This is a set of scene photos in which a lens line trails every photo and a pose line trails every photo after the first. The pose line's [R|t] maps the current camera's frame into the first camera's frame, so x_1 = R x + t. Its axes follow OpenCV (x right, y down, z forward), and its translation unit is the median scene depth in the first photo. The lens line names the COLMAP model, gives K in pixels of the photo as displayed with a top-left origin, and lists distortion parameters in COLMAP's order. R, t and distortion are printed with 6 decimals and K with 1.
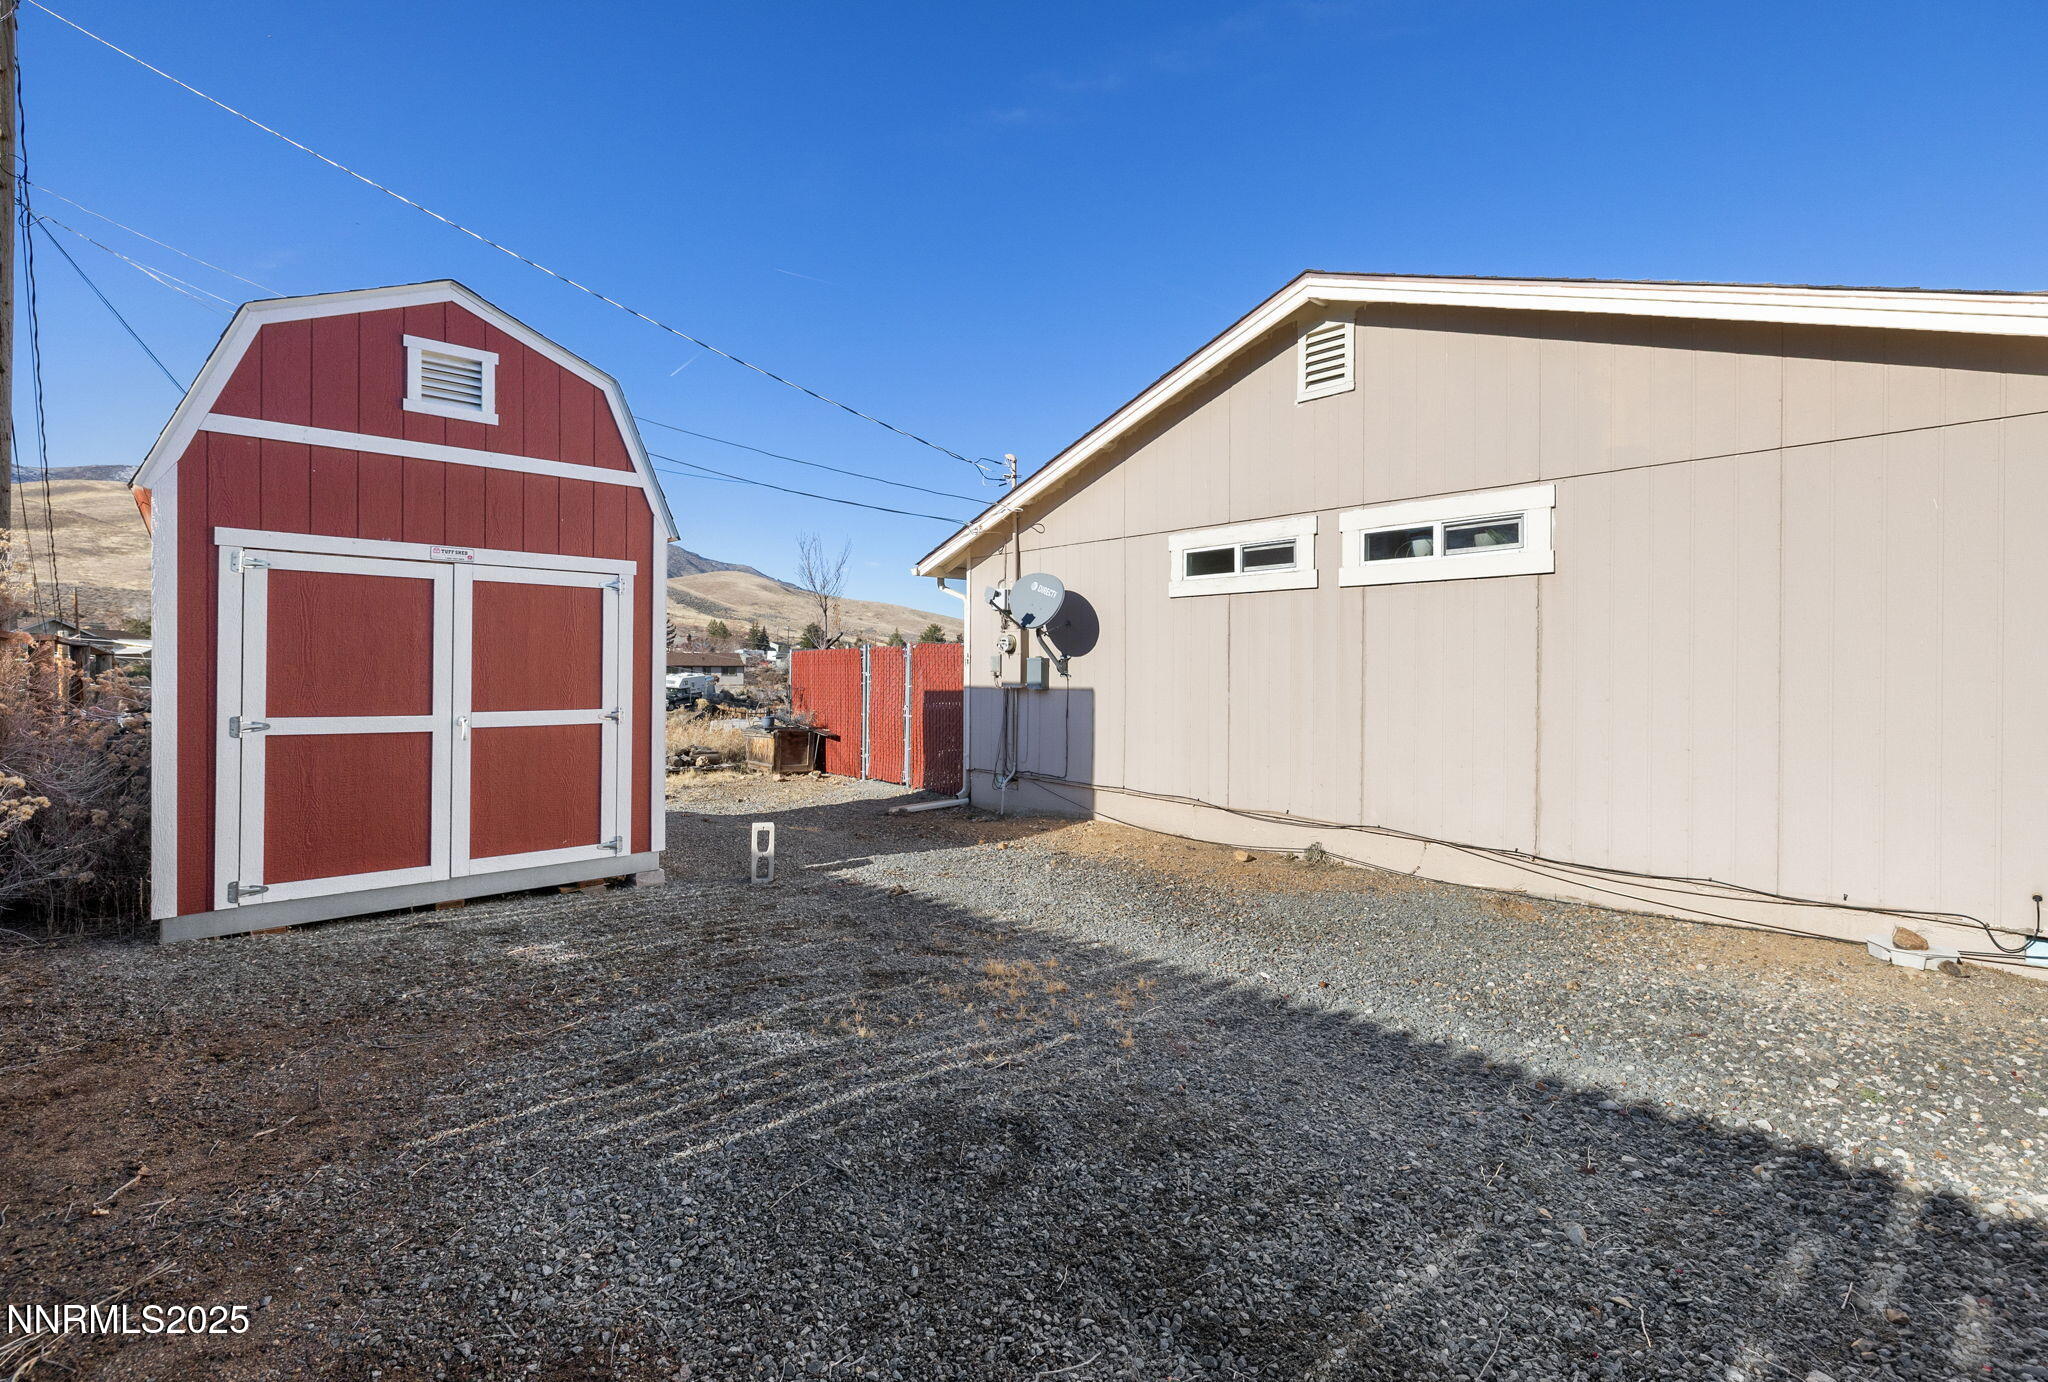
lens RADIAL K [[918.1, 0, 1023.1], [0, 918.1, 656.0], [0, 0, 1]] dist [0.015092, -0.000119]
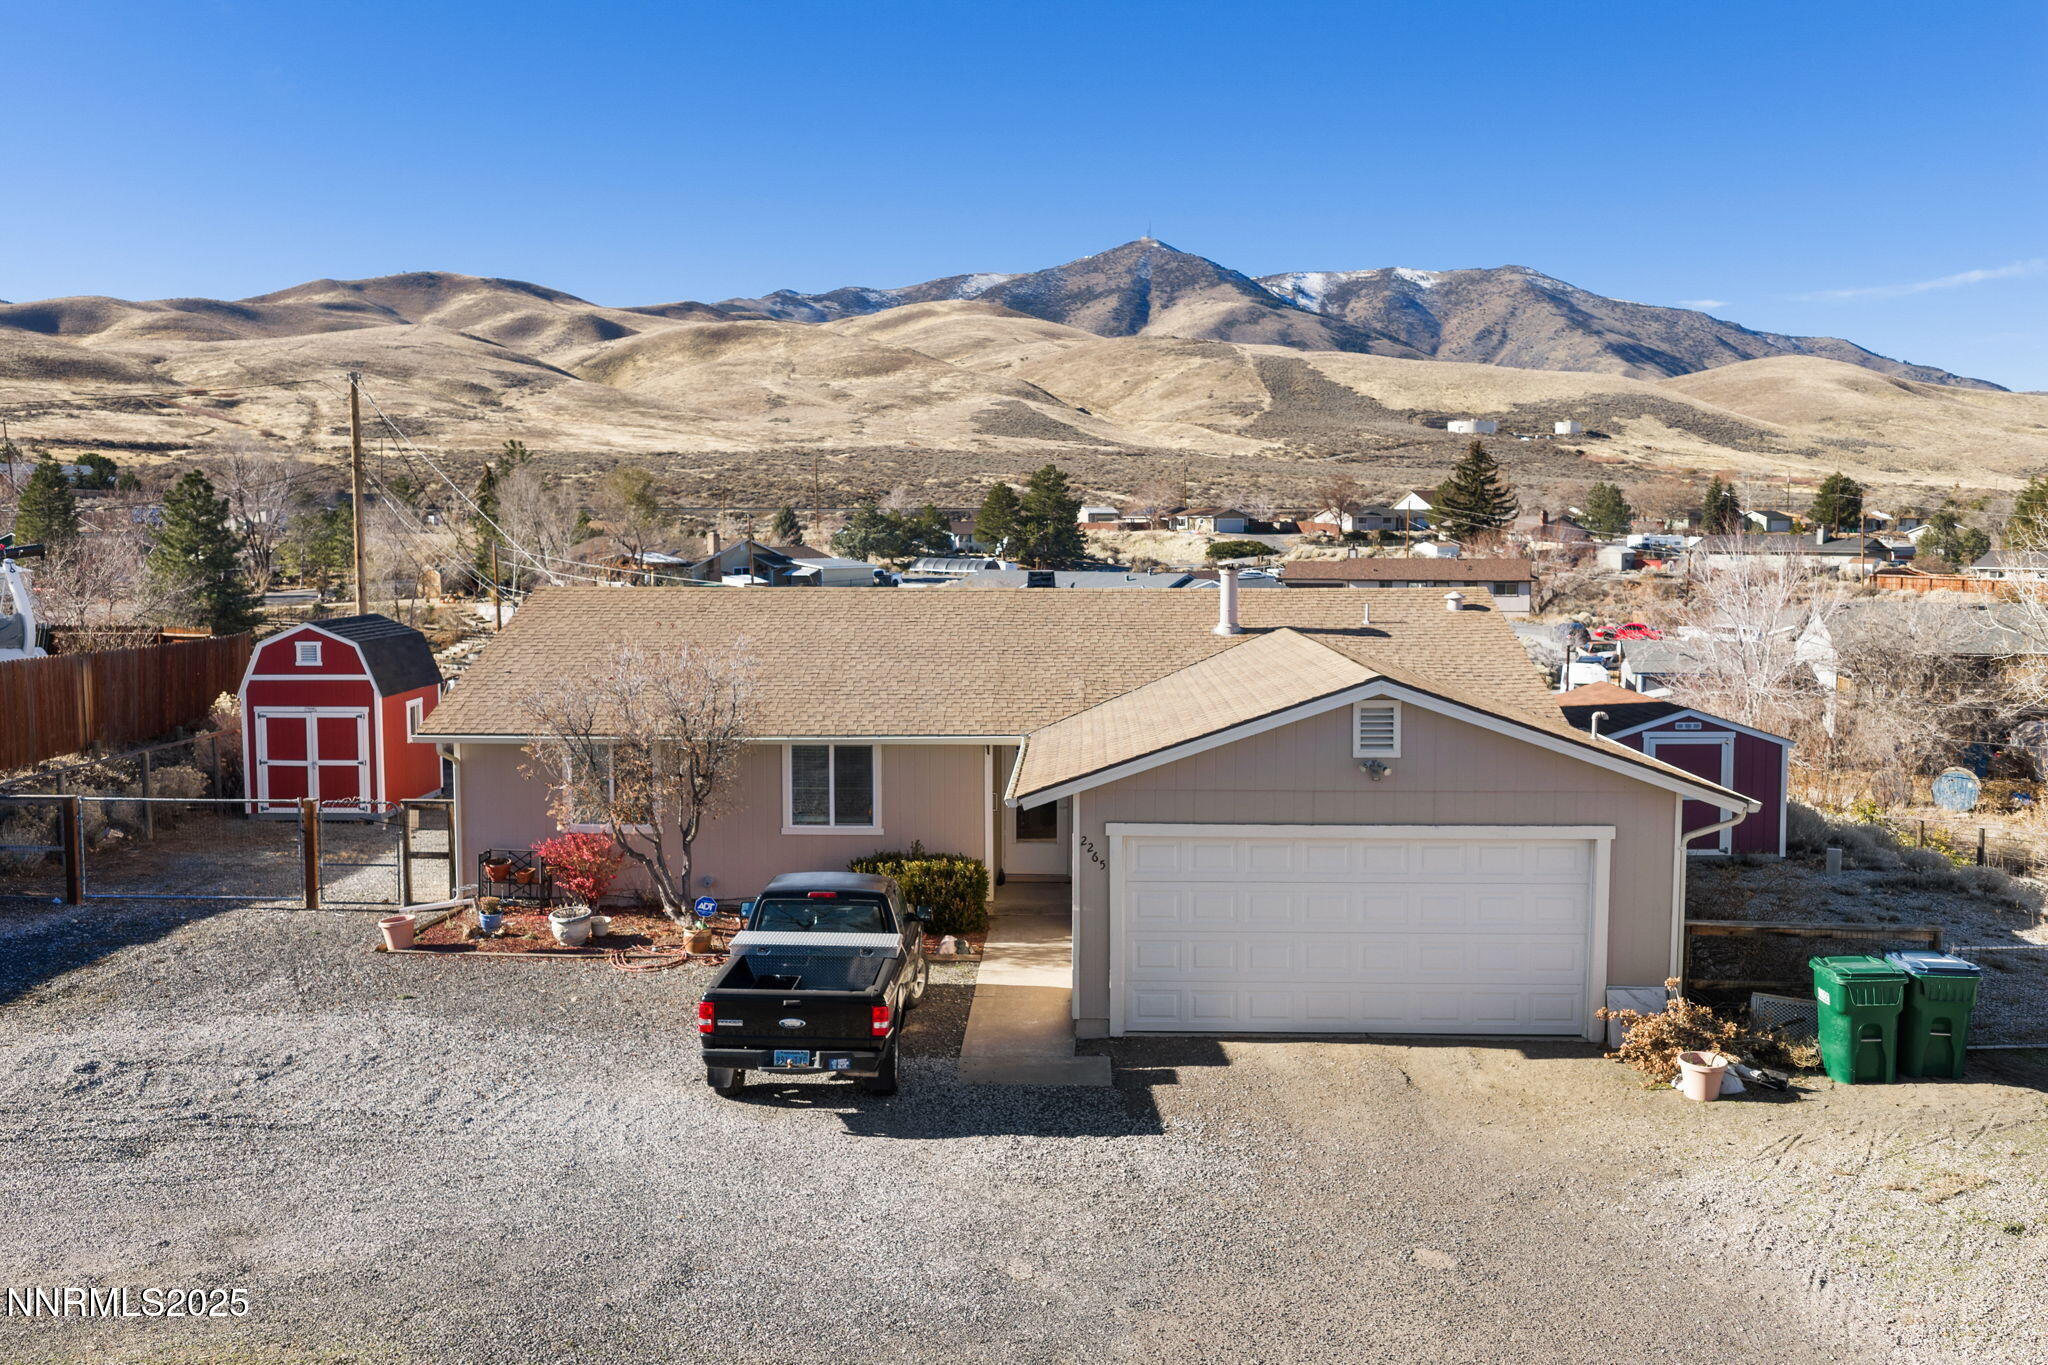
lens RADIAL K [[1689.5, 0, 1024.0], [0, 1689.5, 682.5], [0, 0, 1]] dist [0.024749, -0.054949]
pose [[0.739698, 0.053849, -0.670781, 0.320587], [0.010977, 0.995695, 0.092036, -0.045099], [0.672850, -0.075442, 0.735922, -0.101047]]
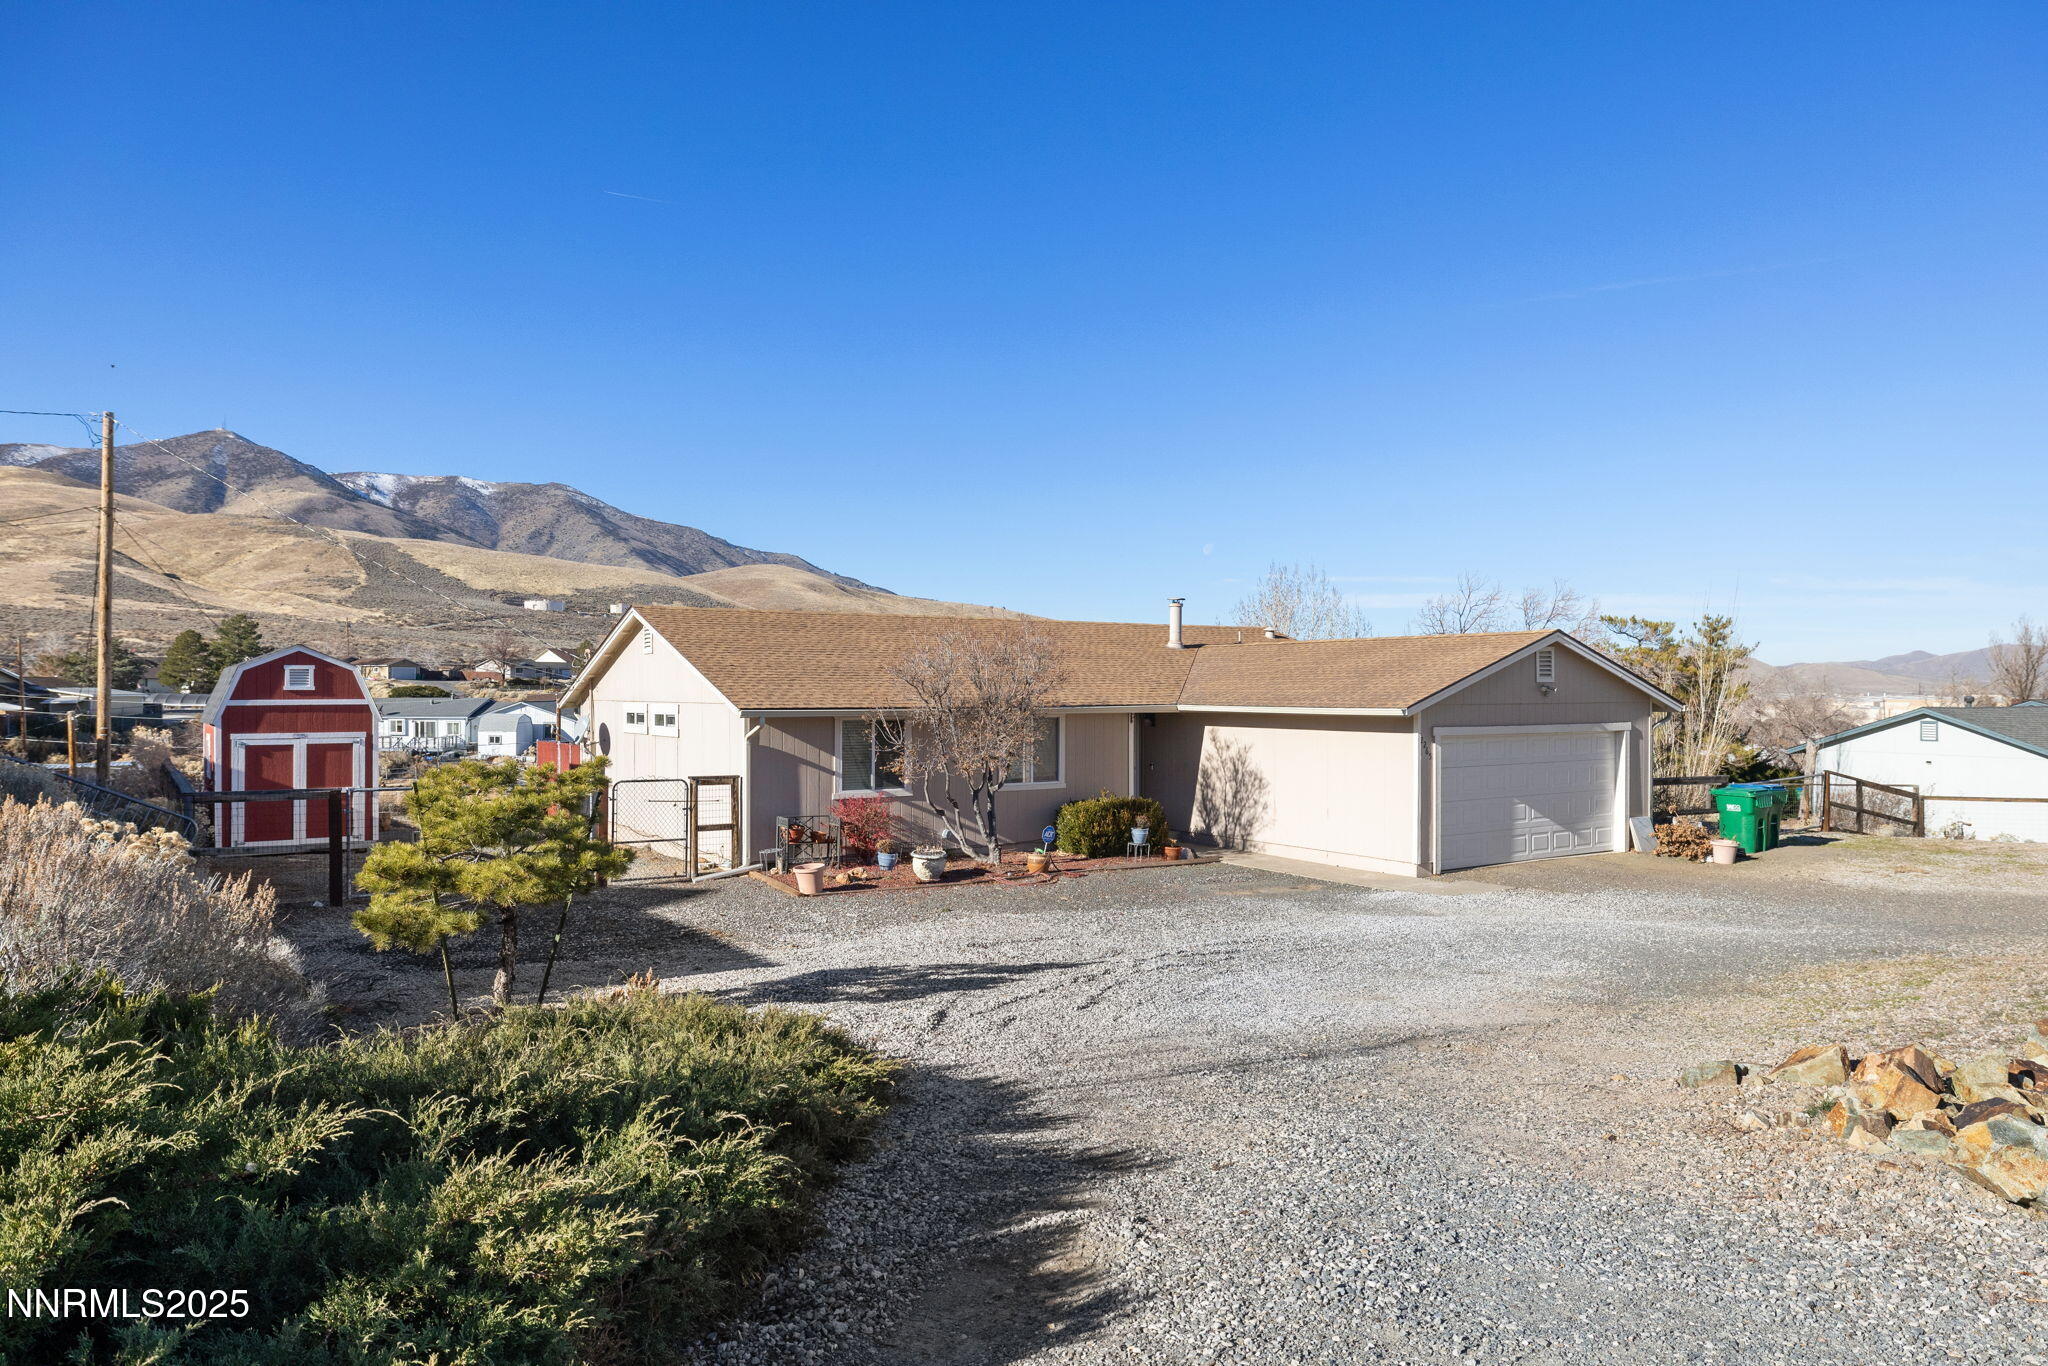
lens RADIAL K [[1325.0, 0, 1024.0], [0, 1325.0, 683.0], [0, 0, 1]] dist [0.003805, 0.000885]
pose [[0.992762, -0.007960, -0.119837, 0.142979], [0.008382, 0.999960, 0.003016, -0.017682], [0.119808, -0.003998, 0.992789, -0.191235]]
